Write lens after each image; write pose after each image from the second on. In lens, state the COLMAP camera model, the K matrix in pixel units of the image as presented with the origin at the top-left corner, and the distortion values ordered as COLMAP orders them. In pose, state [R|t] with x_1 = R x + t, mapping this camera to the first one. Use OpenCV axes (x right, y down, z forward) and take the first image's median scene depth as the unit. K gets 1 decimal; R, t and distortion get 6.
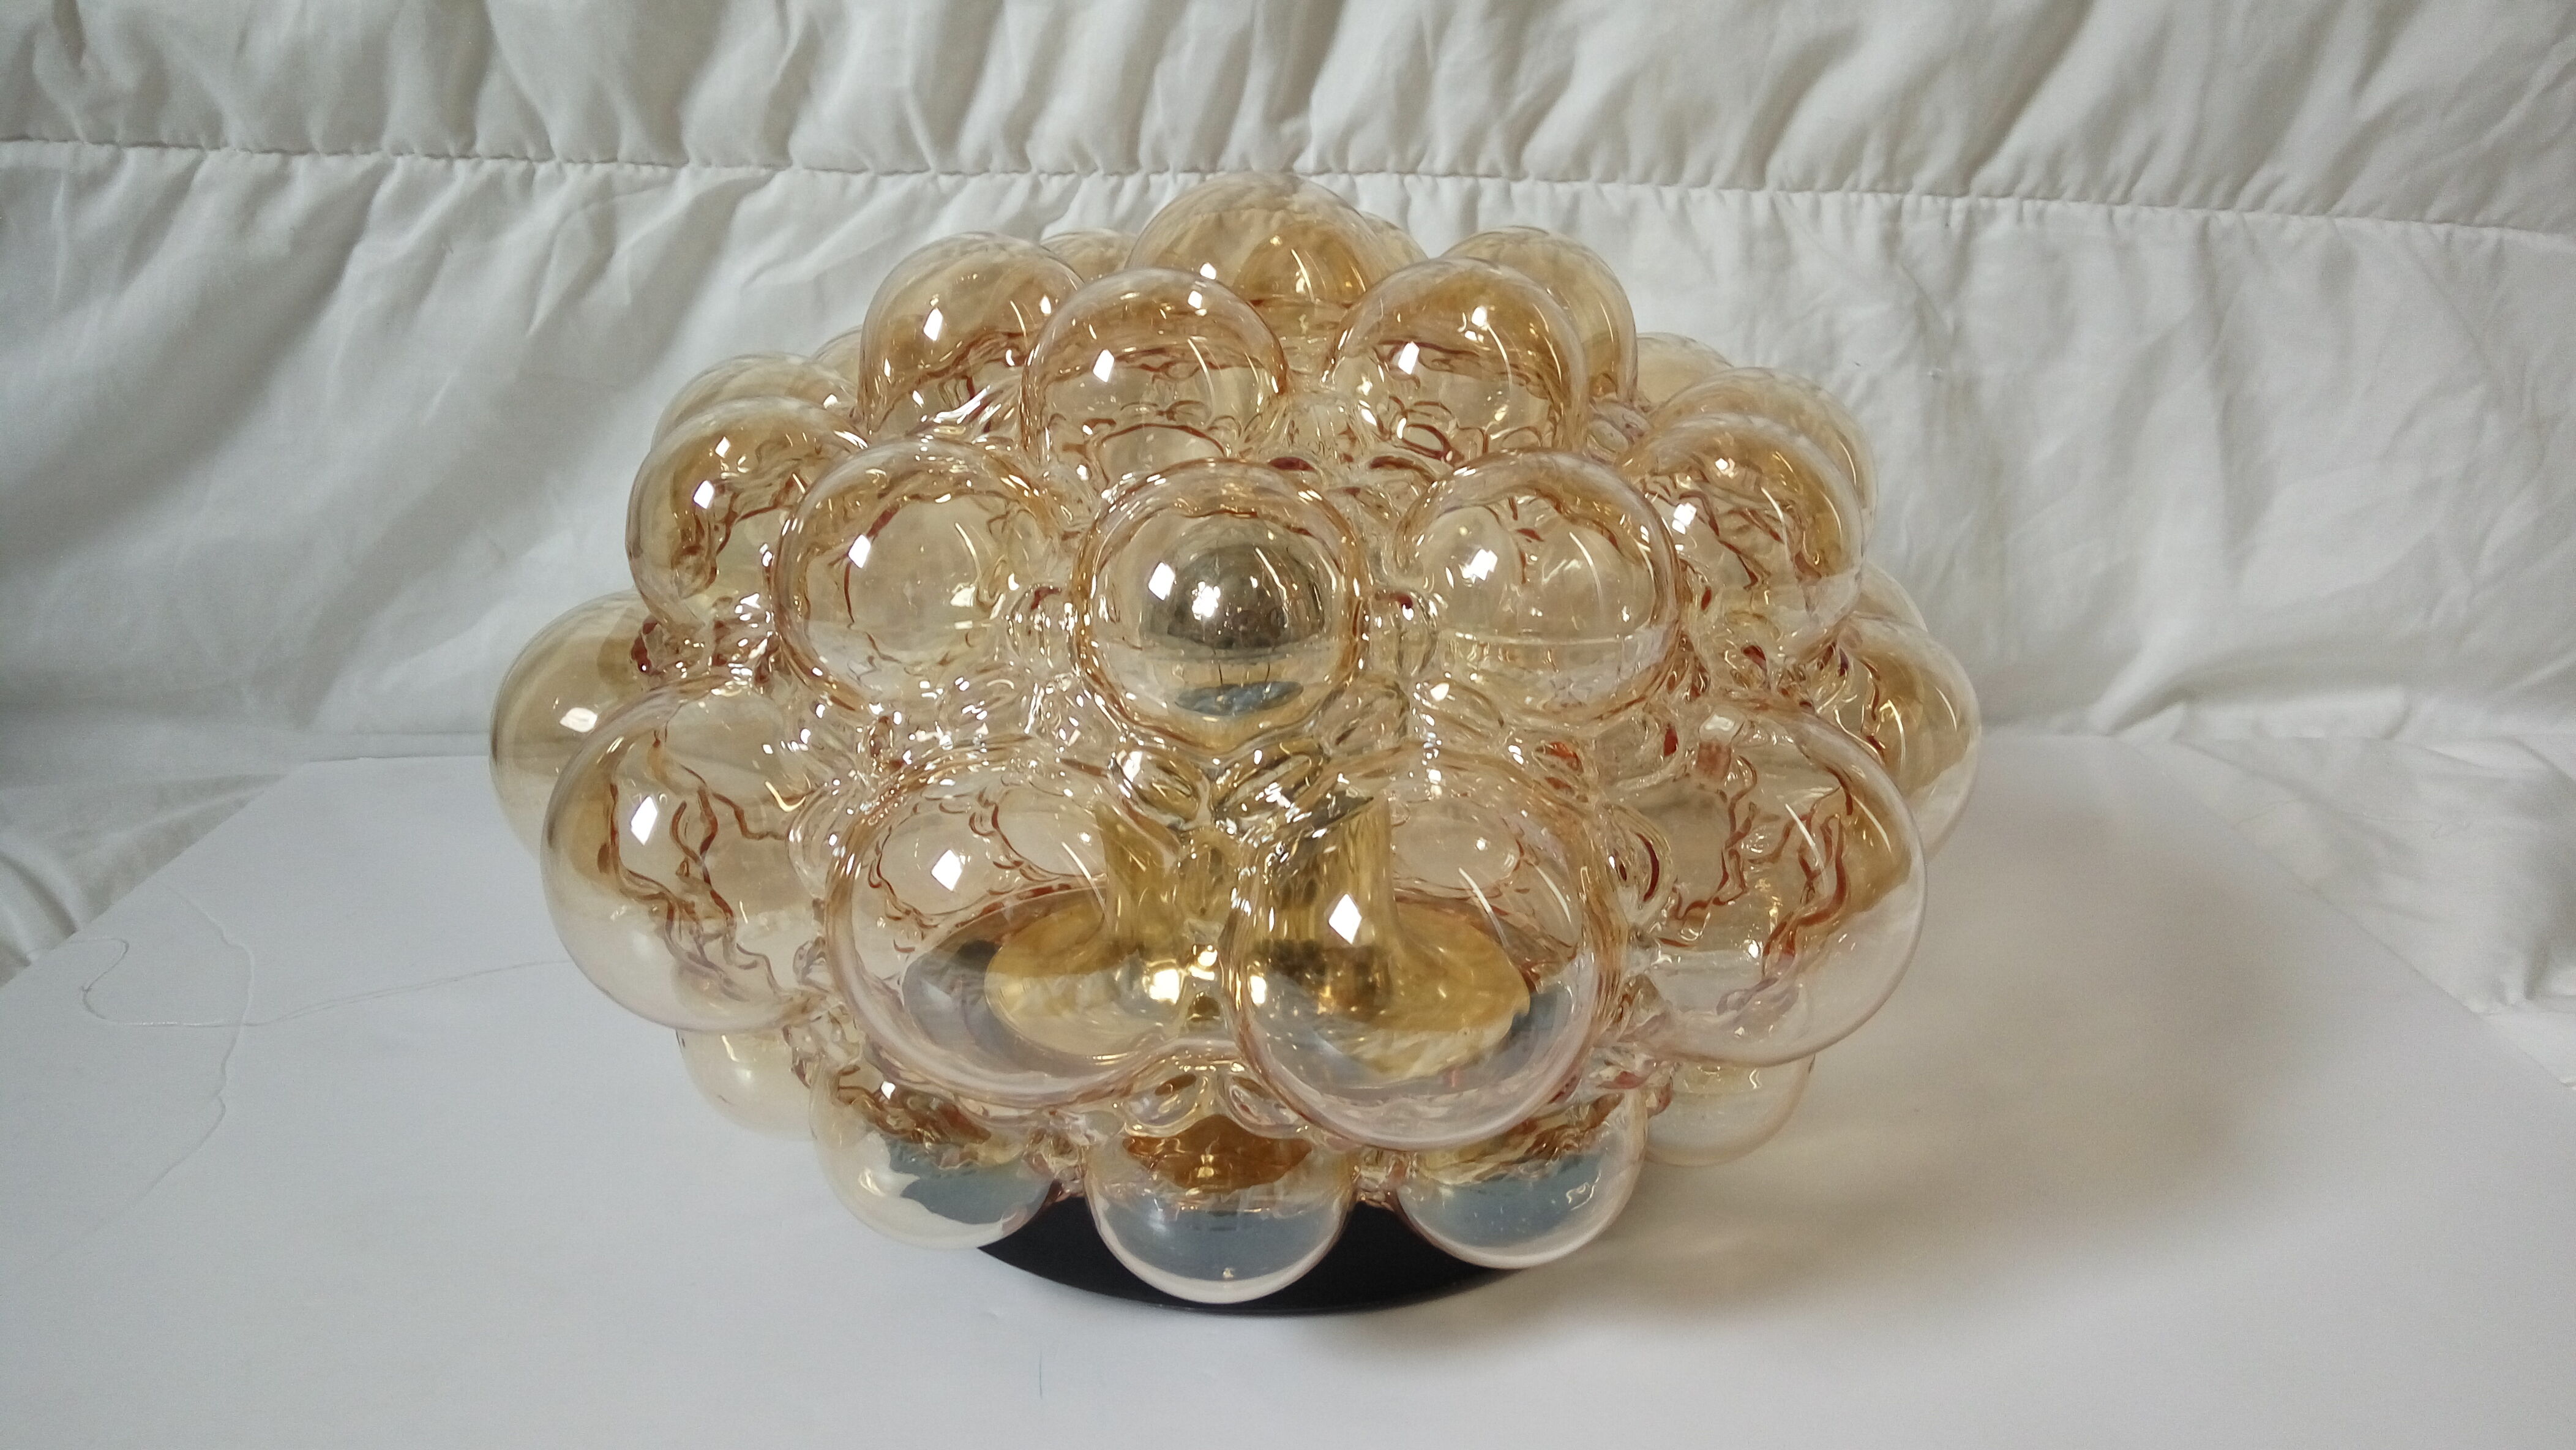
lens RADIAL K [[2039.7, 0, 1288.0], [0, 2039.7, 725.0], [0, 0, 1]] dist [-0.002509, -0.048544]
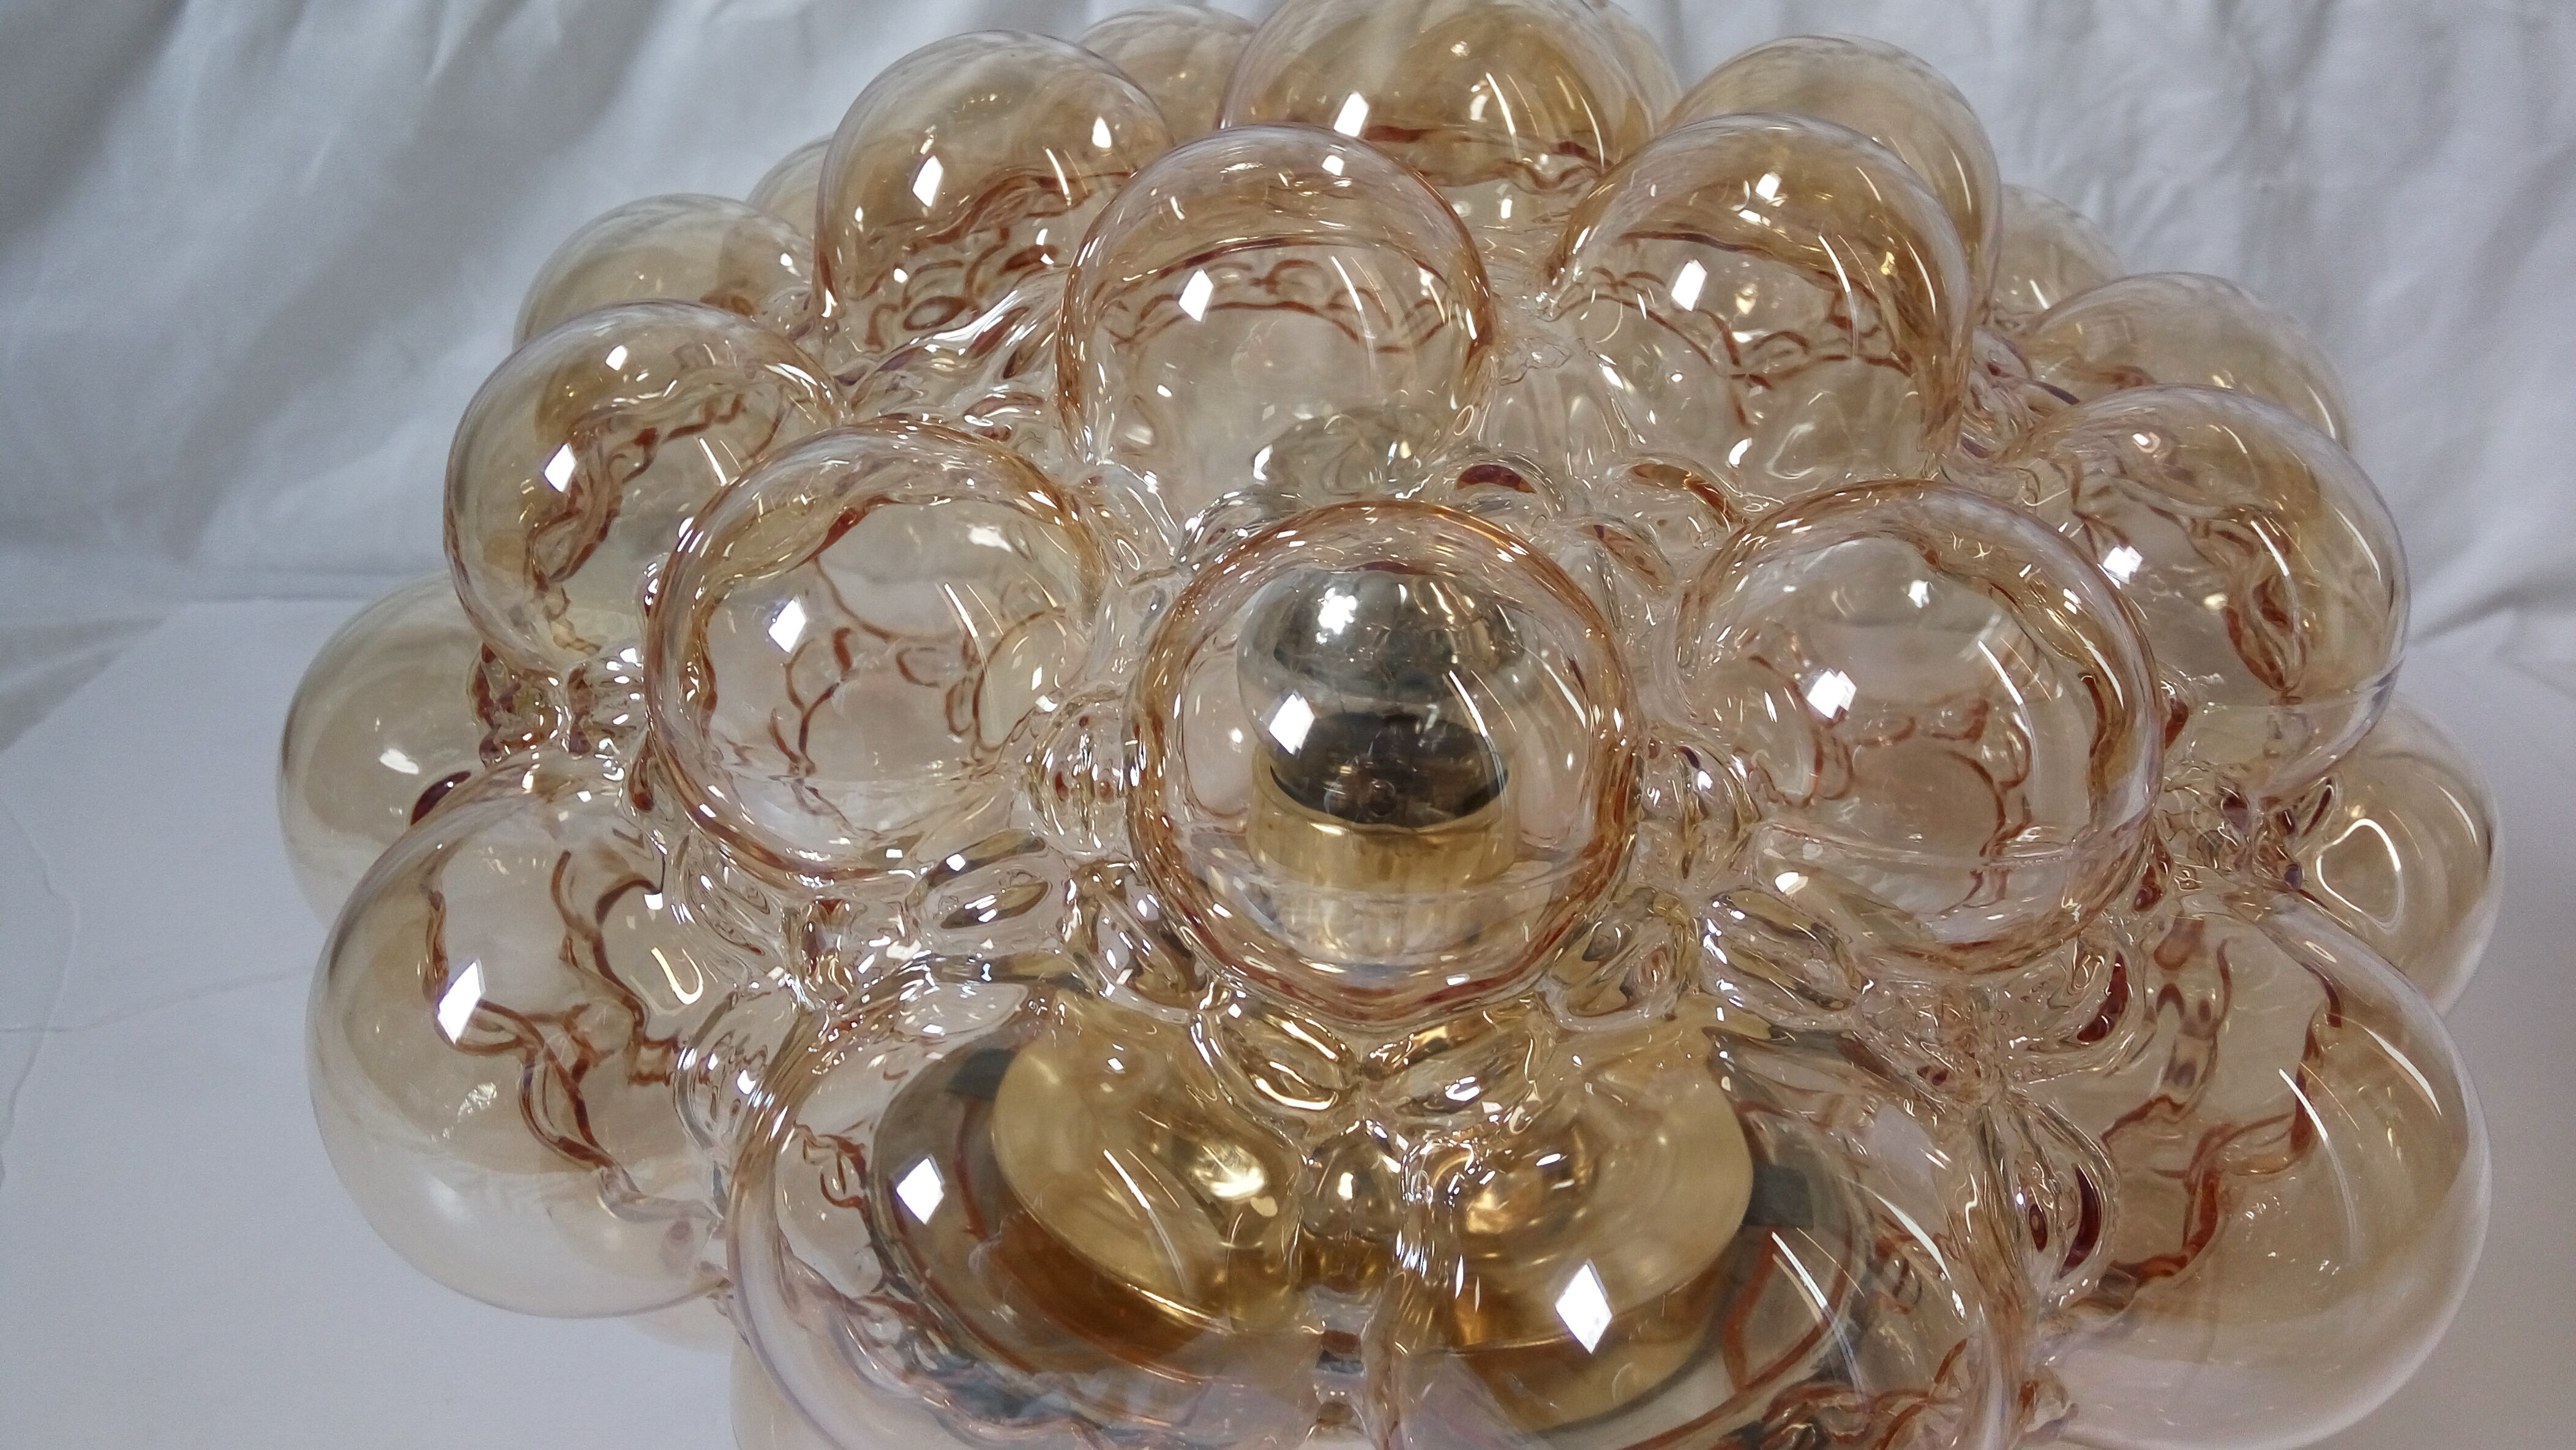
lens RADIAL K [[2039.7, 0, 1288.0], [0, 2039.7, 725.0], [0, 0, 1]] dist [-0.002509, -0.048544]
pose [[0.999160, 0.036253, -0.019092, -0.026897], [-0.032806, 0.987001, 0.157329, -0.084329], [0.024547, -0.156570, 0.987362, 0.219269]]
